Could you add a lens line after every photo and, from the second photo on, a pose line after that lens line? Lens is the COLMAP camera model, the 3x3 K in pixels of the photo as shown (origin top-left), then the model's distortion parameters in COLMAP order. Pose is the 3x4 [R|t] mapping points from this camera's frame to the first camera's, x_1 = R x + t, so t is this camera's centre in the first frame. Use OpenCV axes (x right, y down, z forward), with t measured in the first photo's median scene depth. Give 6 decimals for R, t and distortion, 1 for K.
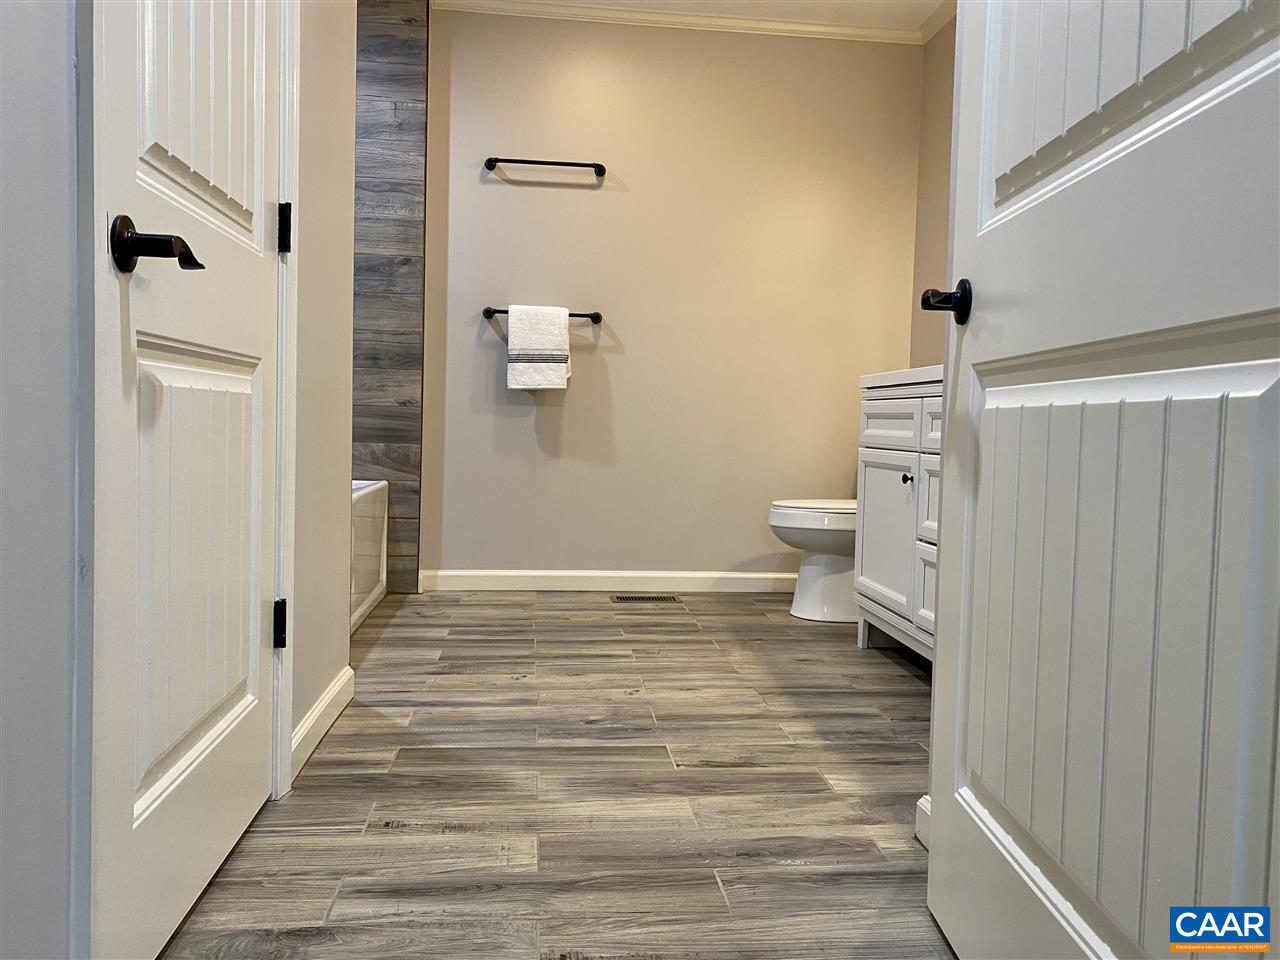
lens RADIAL K [[971.9, 0, 643.8], [0, 971.9, 469.8], [0, 0, 1]] dist [0.032354, -0.029907]
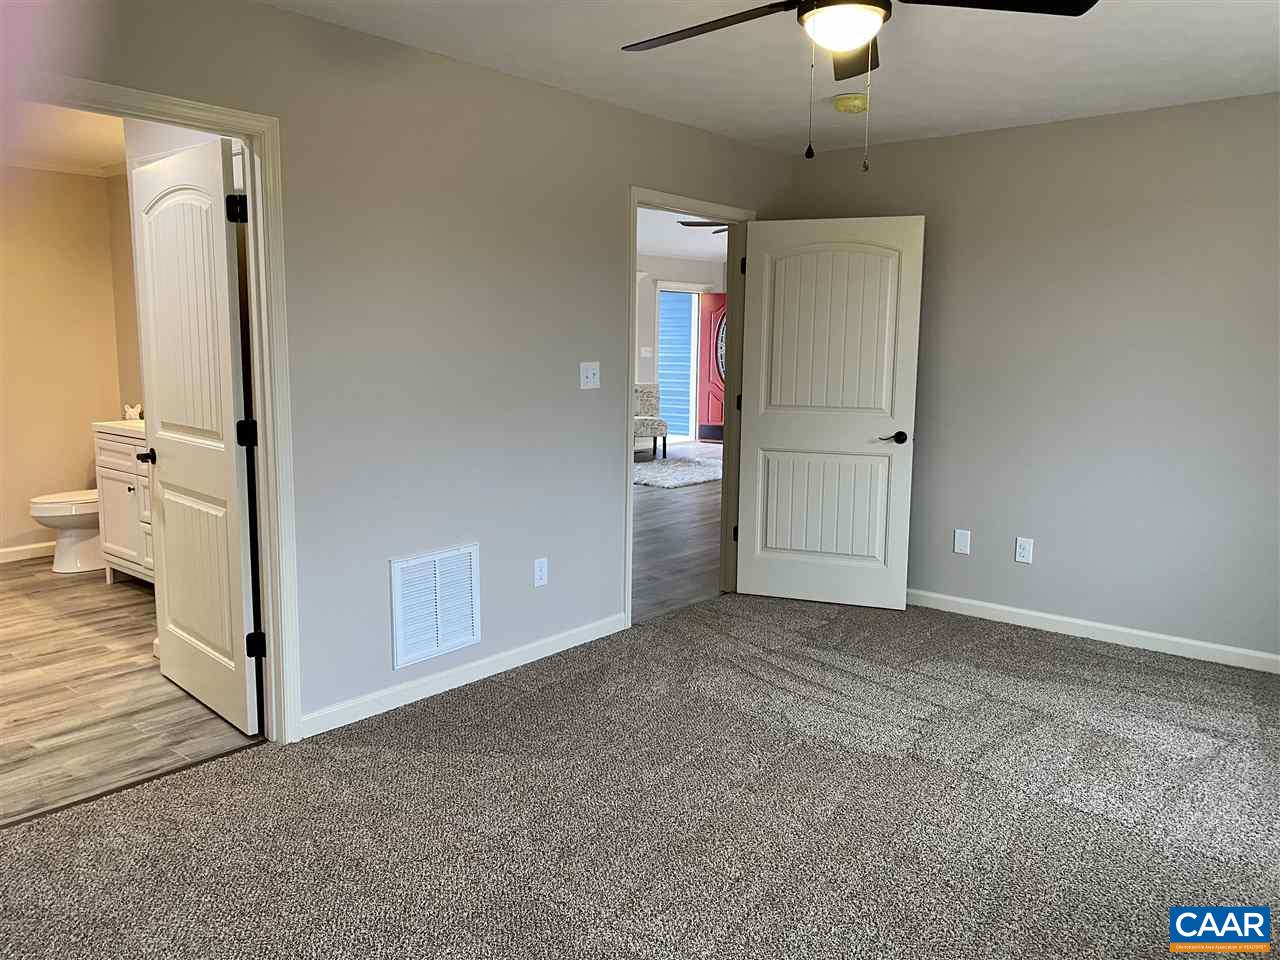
lens RADIAL K [[947.4, 0, 638.4], [0, 947.4, 470.4], [0, 0, 1]] dist [0.027389, -0.001192]
pose [[0.717896, -0.110634, 0.687303, -0.211109], [0.042591, 0.992422, 0.115262, -0.147040], [-0.694846, -0.053473, 0.717167, -0.730447]]
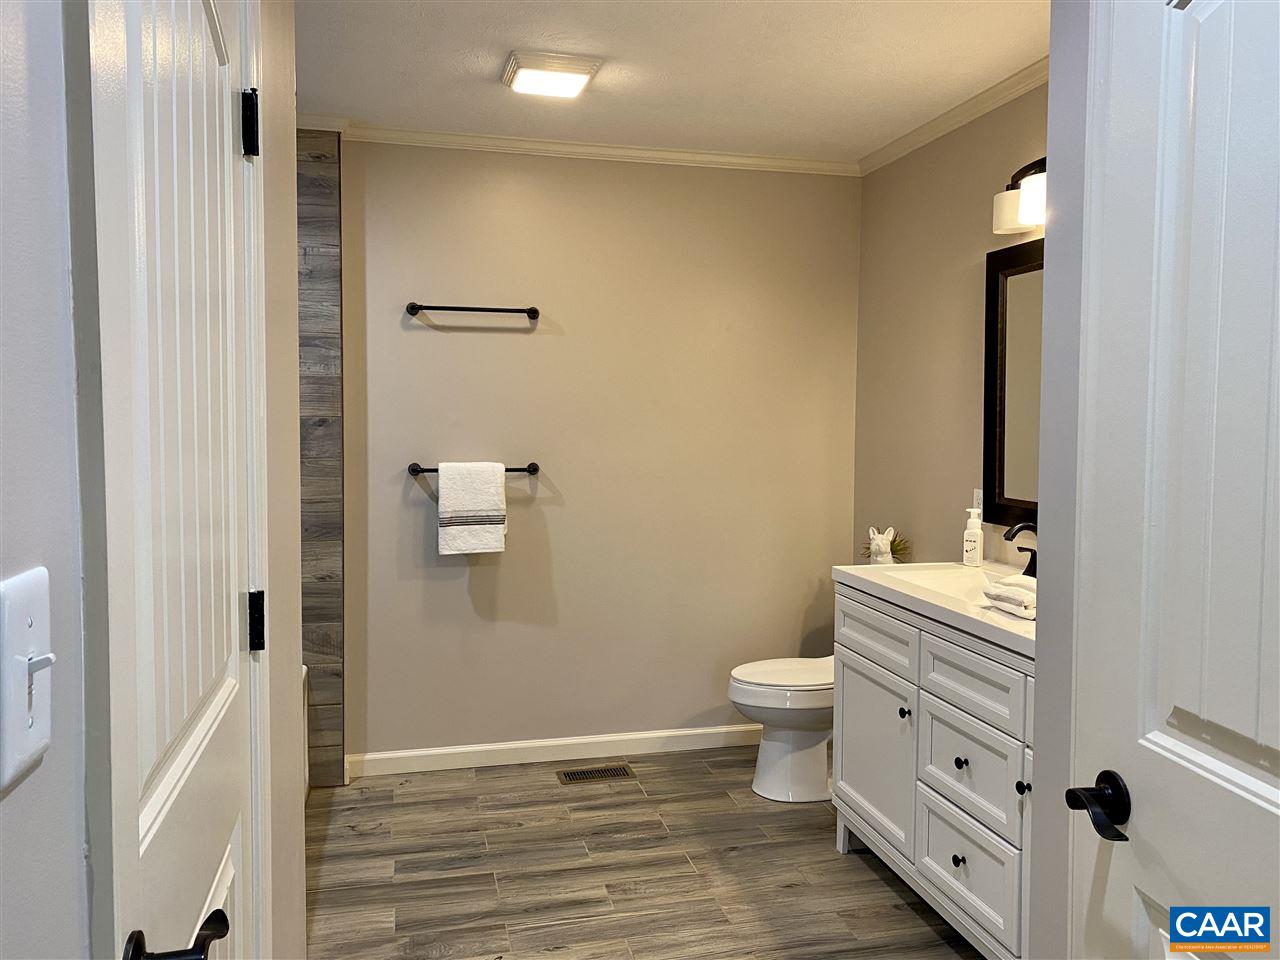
lens RADIAL K [[980.3, 0, 641.9], [0, 980.3, 469.6], [0, 0, 1]] dist [0.020433, -0.013434]
pose [[0.991252, -0.027935, 0.128996, -0.073917], [0.026363, 0.999556, 0.013878, -0.186309], [-0.129327, -0.010356, 0.991548, 0.069084]]
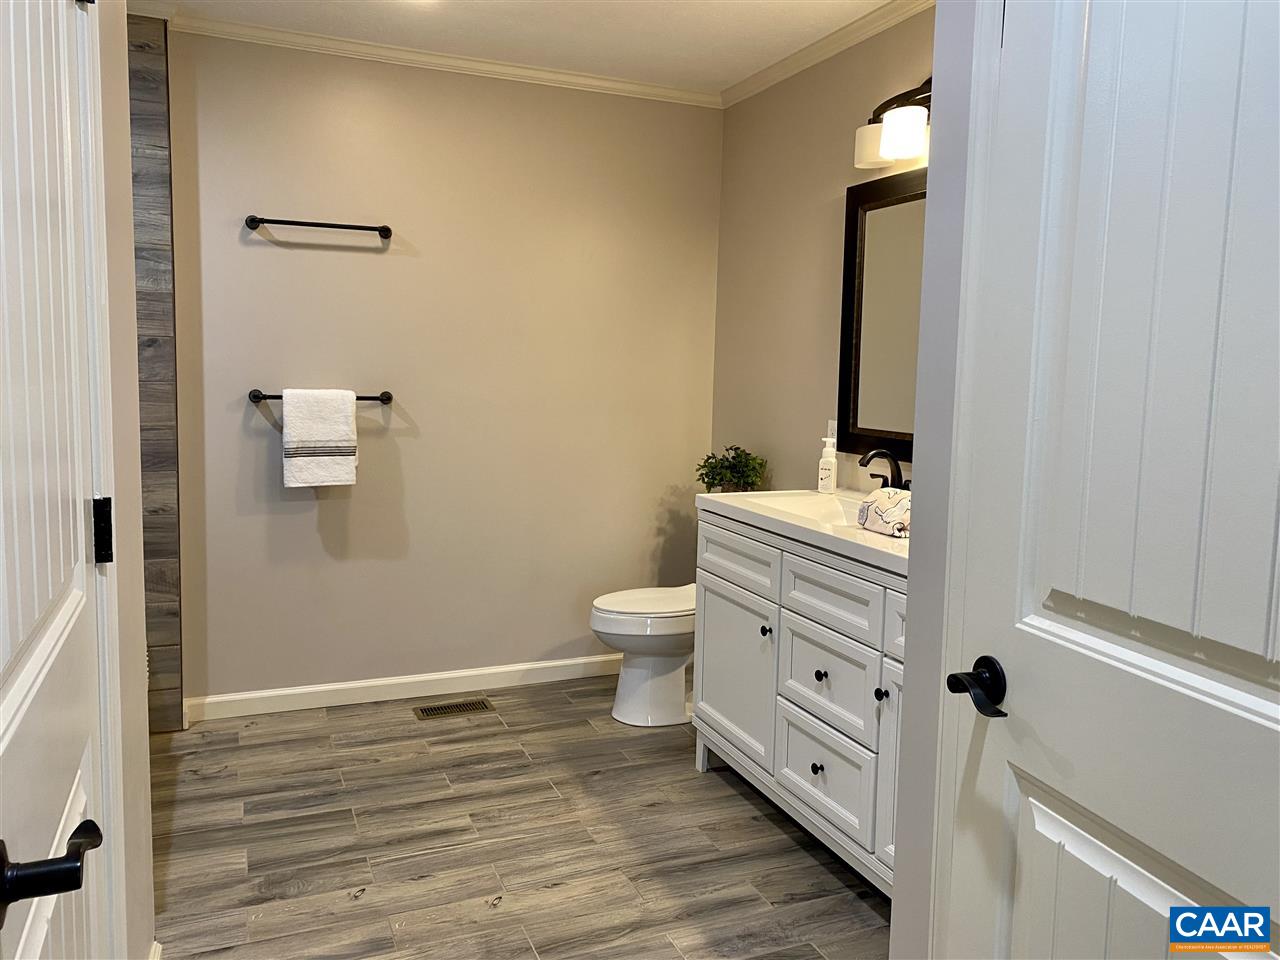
lens RADIAL K [[982.4, 0, 635.7], [0, 982.4, 469.1], [0, 0, 1]] dist [0.017574, -0.005056]
pose [[0.959859, -0.035281, 0.278256, -0.091479], [0.016736, 0.997494, 0.068743, -0.167333], [-0.279984, -0.061327, 0.958044, 0.082861]]
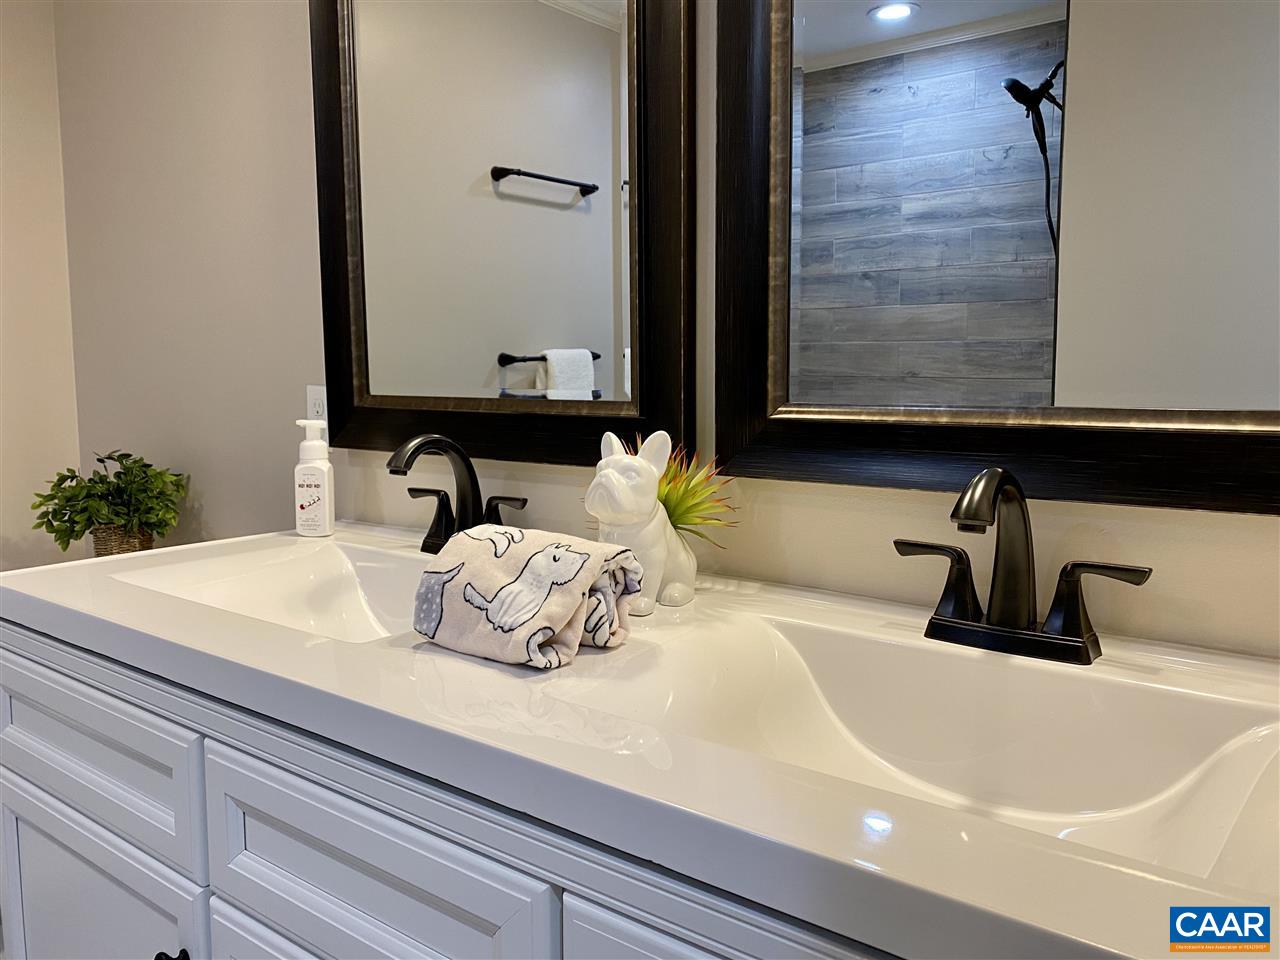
lens RADIAL K [[980.3, 0, 641.9], [0, 980.3, 469.6], [0, 0, 1]] dist [0.020433, -0.013434]
pose [[0.688345, -0.098269, 0.718697, 0.126307], [0.053217, 0.994953, 0.085073, -0.137093], [-0.723429, -0.020313, 0.690100, 0.511319]]
